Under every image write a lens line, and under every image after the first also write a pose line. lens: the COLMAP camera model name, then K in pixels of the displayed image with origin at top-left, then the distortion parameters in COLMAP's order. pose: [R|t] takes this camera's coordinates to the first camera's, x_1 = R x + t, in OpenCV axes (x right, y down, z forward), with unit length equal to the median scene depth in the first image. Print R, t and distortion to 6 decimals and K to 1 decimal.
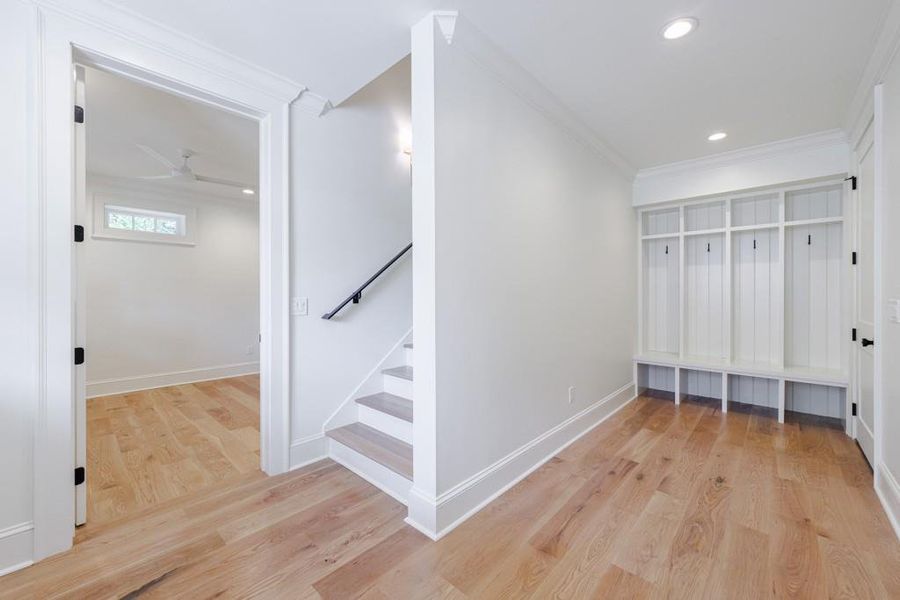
lens RADIAL K [[344.3, 0, 450.0], [0, 344.3, 300.0], [0, 0, 1]] dist [0.000401, 0.000008]
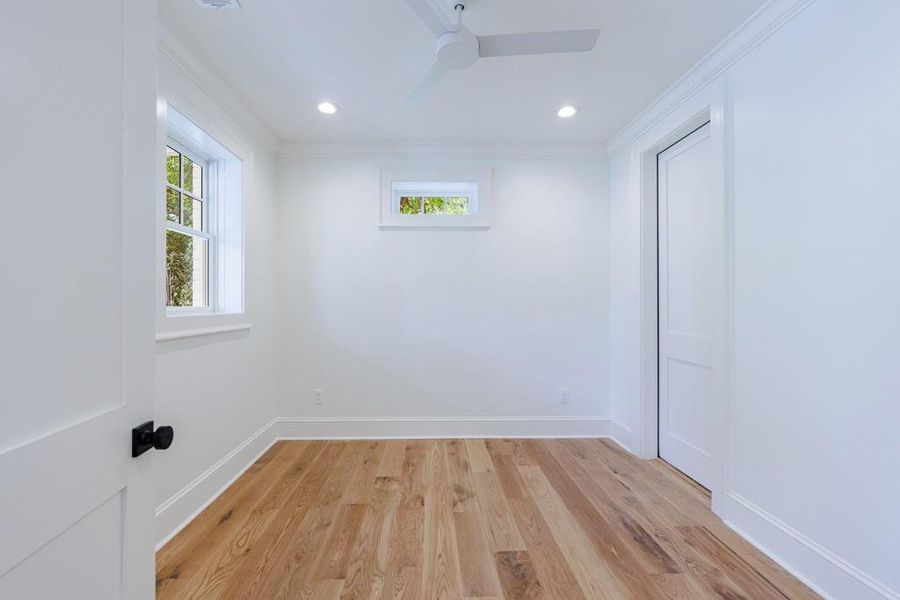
lens RADIAL K [[385.3, 0, 450.0], [0, 385.3, 300.0], [0, 0, 1]] dist [0.000511, -0.001099]
pose [[0.715192, -0.005529, -0.698906, -0.452244], [-0.000935, 0.999960, -0.008867, -0.018627], [0.698927, 0.006995, 0.715158, 0.678333]]
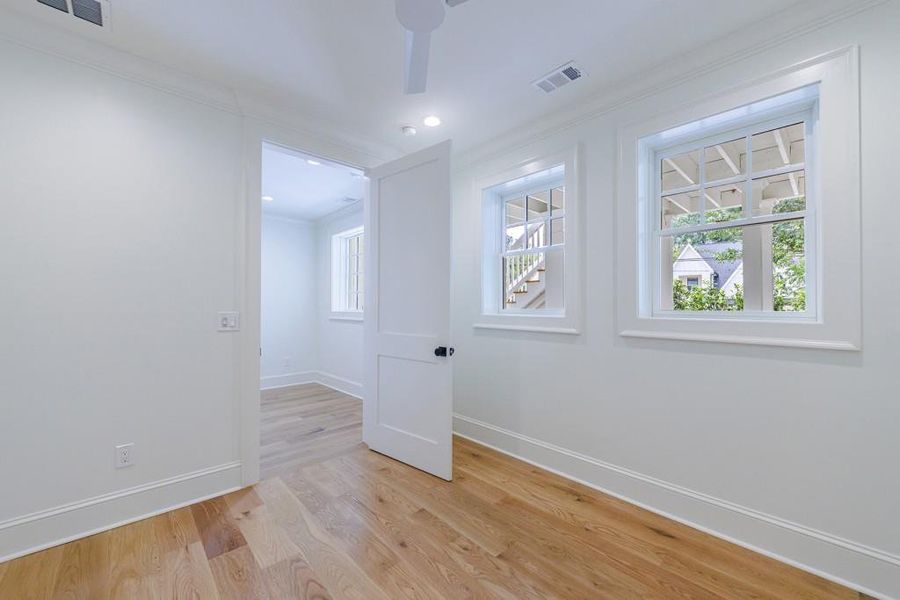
lens RADIAL K [[344.3, 0, 450.0], [0, 344.3, 300.0], [0, 0, 1]] dist [0.000401, 0.000008]
pose [[-0.996931, -0.000790, 0.078281, -0.915893], [-0.001989, 0.999882, -0.015240, -0.022057], [-0.078260, -0.015349, -0.996815, 1.523424]]
